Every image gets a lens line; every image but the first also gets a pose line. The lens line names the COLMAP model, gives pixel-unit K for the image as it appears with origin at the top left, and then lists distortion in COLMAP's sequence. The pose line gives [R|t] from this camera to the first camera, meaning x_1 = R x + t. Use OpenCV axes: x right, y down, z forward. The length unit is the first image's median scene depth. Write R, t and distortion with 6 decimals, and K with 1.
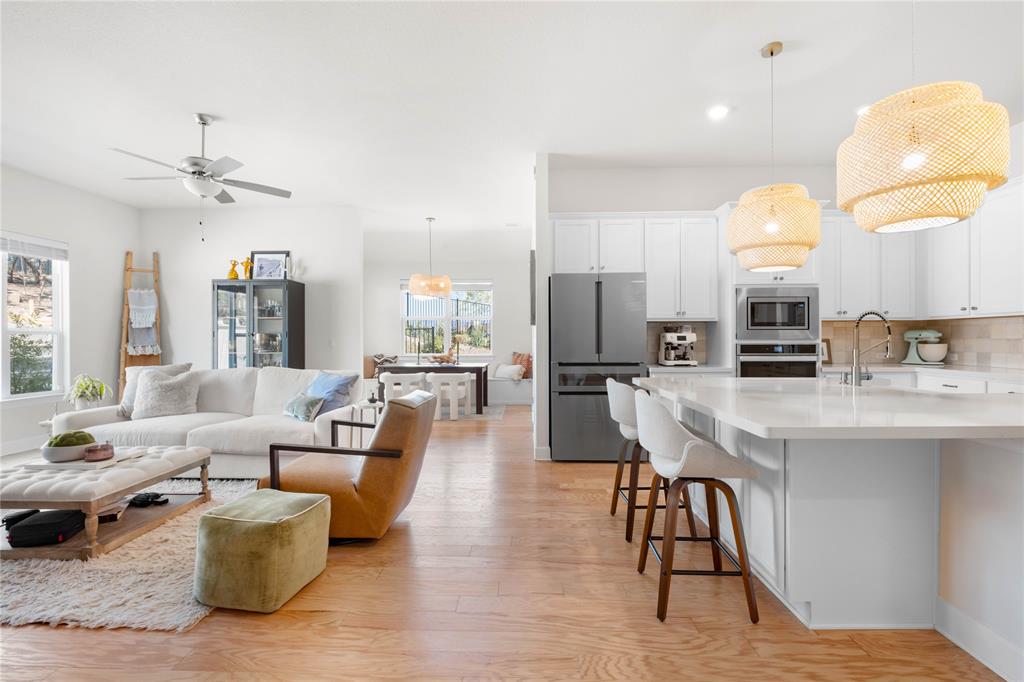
lens RADIAL K [[446.0, 0, 513.8], [0, 446.0, 341.3], [0, 0, 1]] dist [-0.004975, -0.000758]
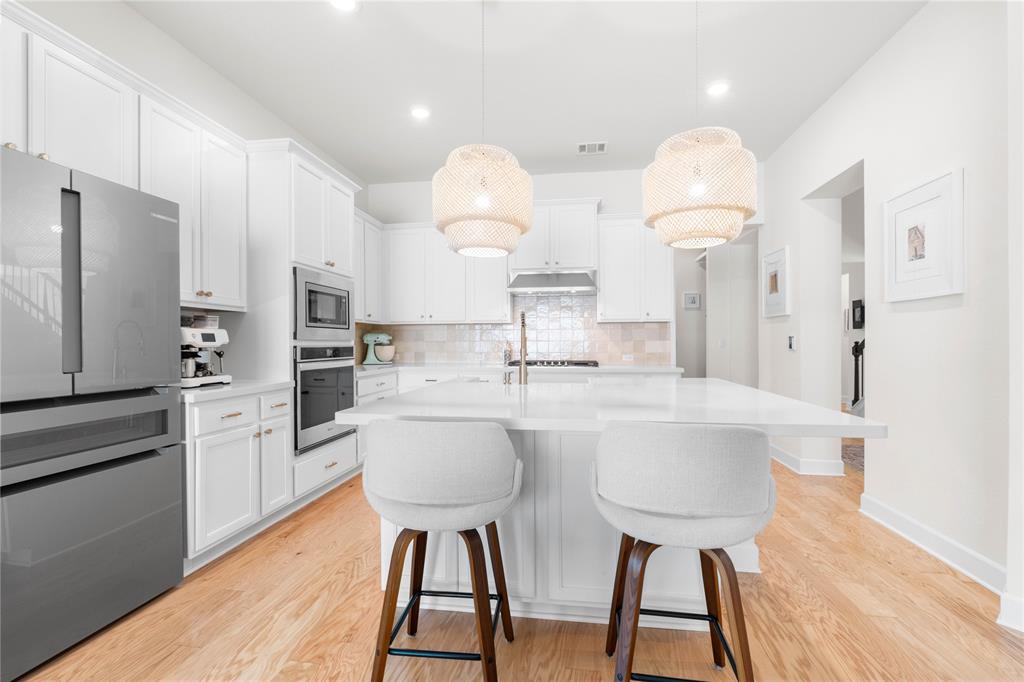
lens RADIAL K [[446.0, 0, 513.8], [0, 446.0, 341.3], [0, 0, 1]] dist [-0.004975, -0.000758]
pose [[0.120007, 0.006380, 0.992753, -0.144679], [0.009341, 0.999928, -0.007556, 0.006061], [-0.992729, 0.010180, 0.119939, 0.536167]]
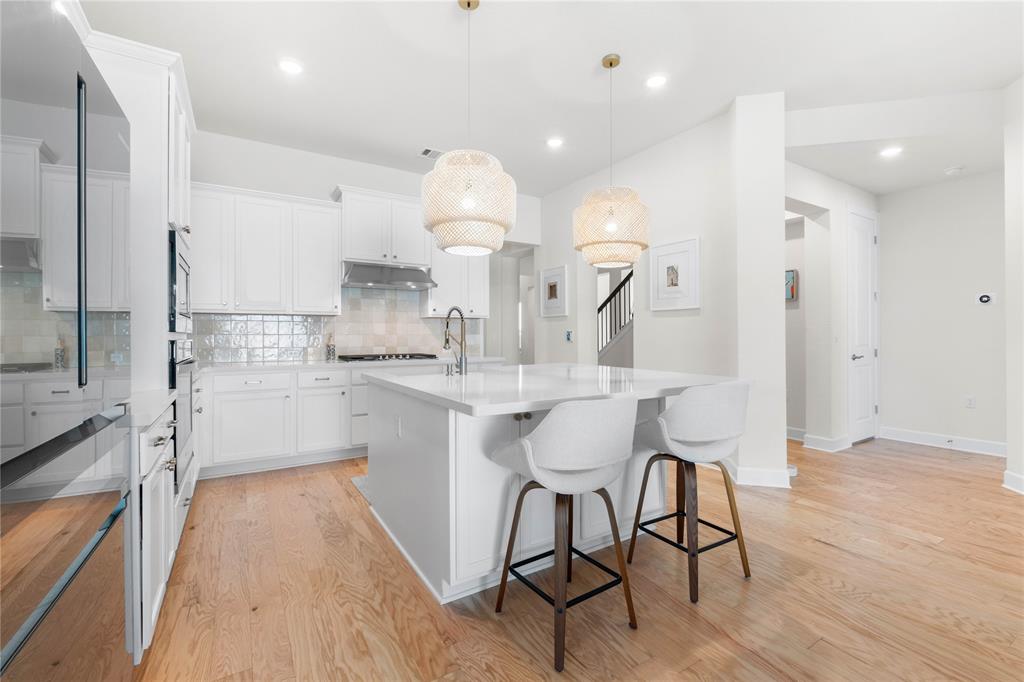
lens RADIAL K [[442.8, 0, 515.4], [0, 442.8, 335.5], [0, 0, 1]] dist [0.000133, -0.000337]
pose [[-0.553849, 0.005867, 0.832597, -0.118840], [0.010751, 0.999942, 0.000106, 0.003263], [-0.832548, 0.009010, -0.553880, 0.889180]]
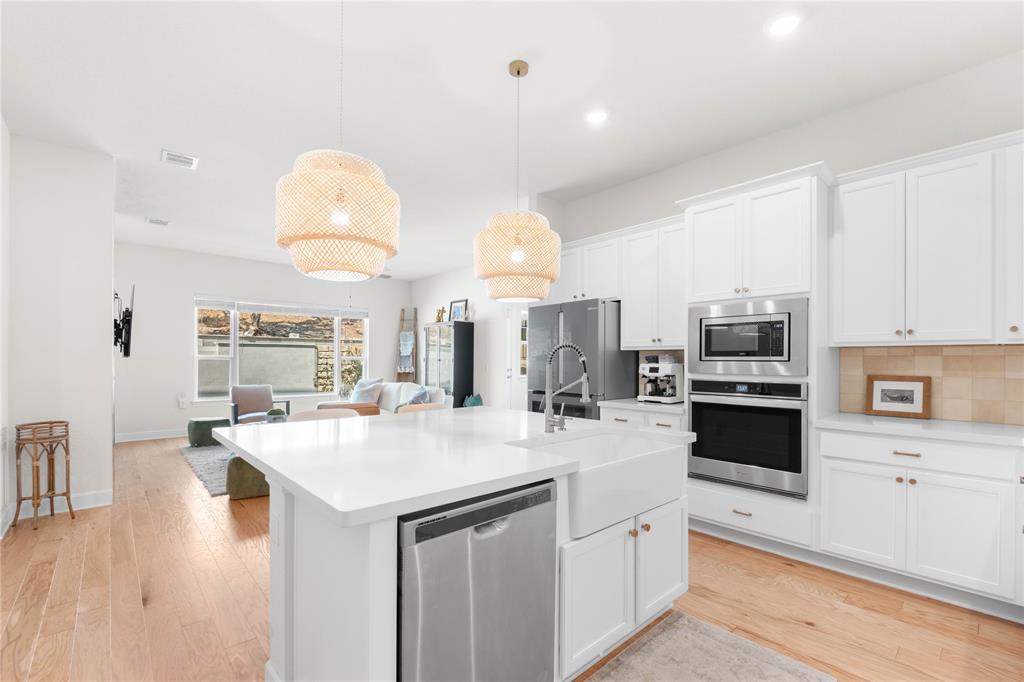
lens RADIAL K [[448.2, 0, 504.8], [0, 448.2, 356.8], [0, 0, 1]] dist [-0.007550, -0.000881]
pose [[0.682302, 0.001087, -0.731069, 0.798720], [-0.012430, 0.999872, -0.010114, -0.019505], [0.730965, 0.015988, 0.682228, 0.209735]]
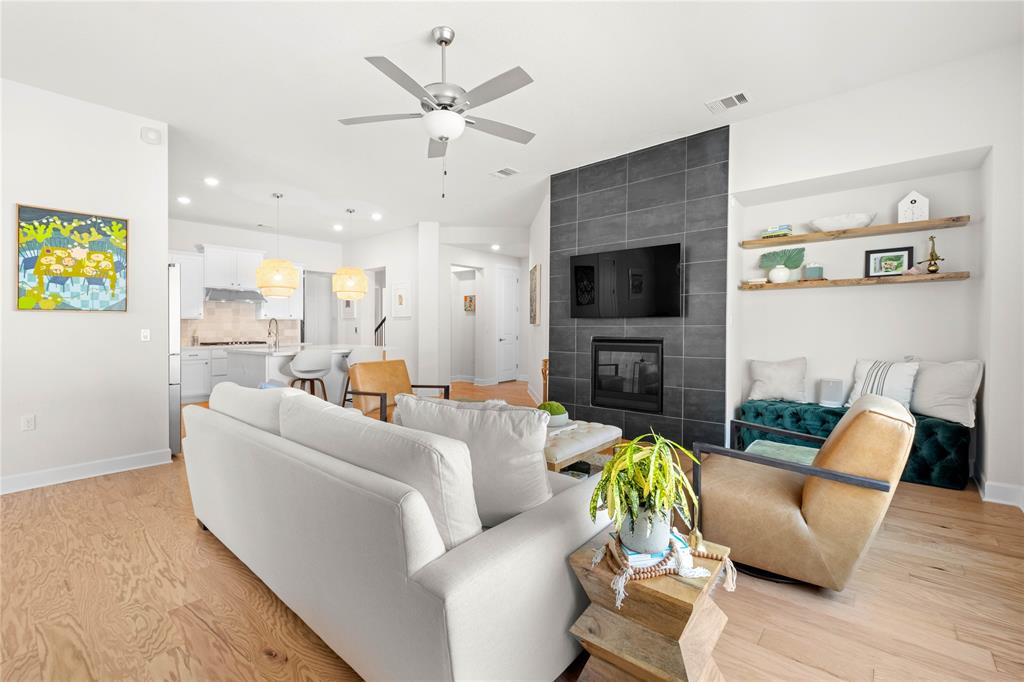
lens RADIAL K [[438.2, 0, 513.9], [0, 438.2, 325.4], [0, 0, 1]] dist [0.016016, -0.012017]
pose [[-0.784862, 0.011120, 0.619571, -1.034202], [0.014194, 0.999899, 0.000036, -0.004452], [-0.619508, 0.008822, -0.784941, 1.242679]]
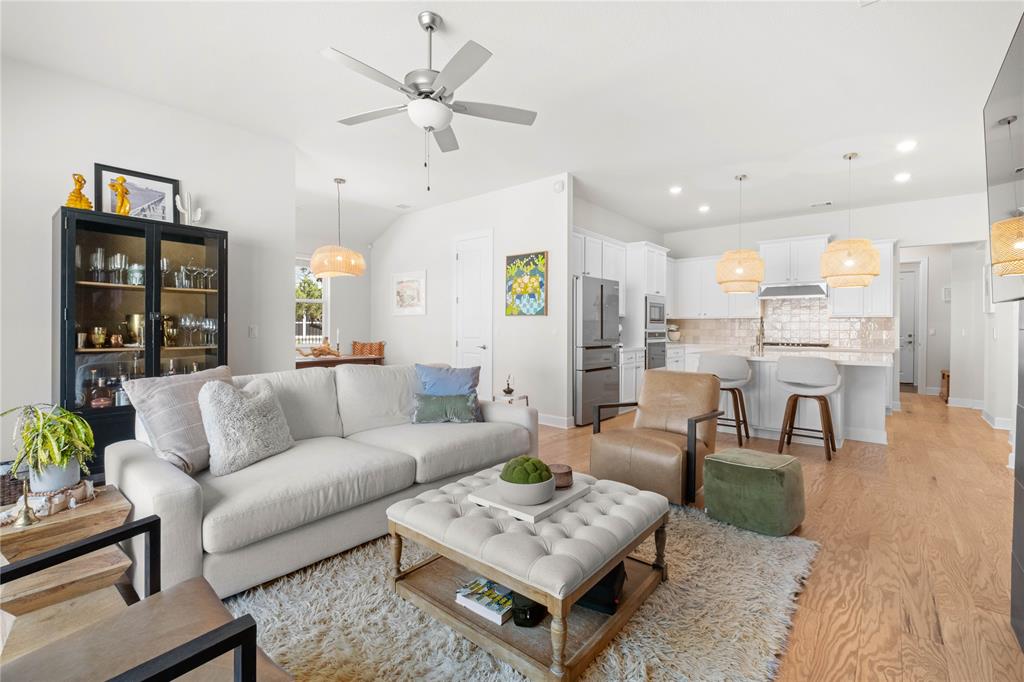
lens RADIAL K [[453.7, 0, 507.3], [0, 453.7, 327.6], [0, 0, 1]] dist [-0.002494, -0.000413]
pose [[0.622332, 0.005905, 0.782731, -0.984492], [-0.002600, 0.999982, -0.005476, 0.001060], [-0.782749, 0.001373, 0.622336, 0.361448]]
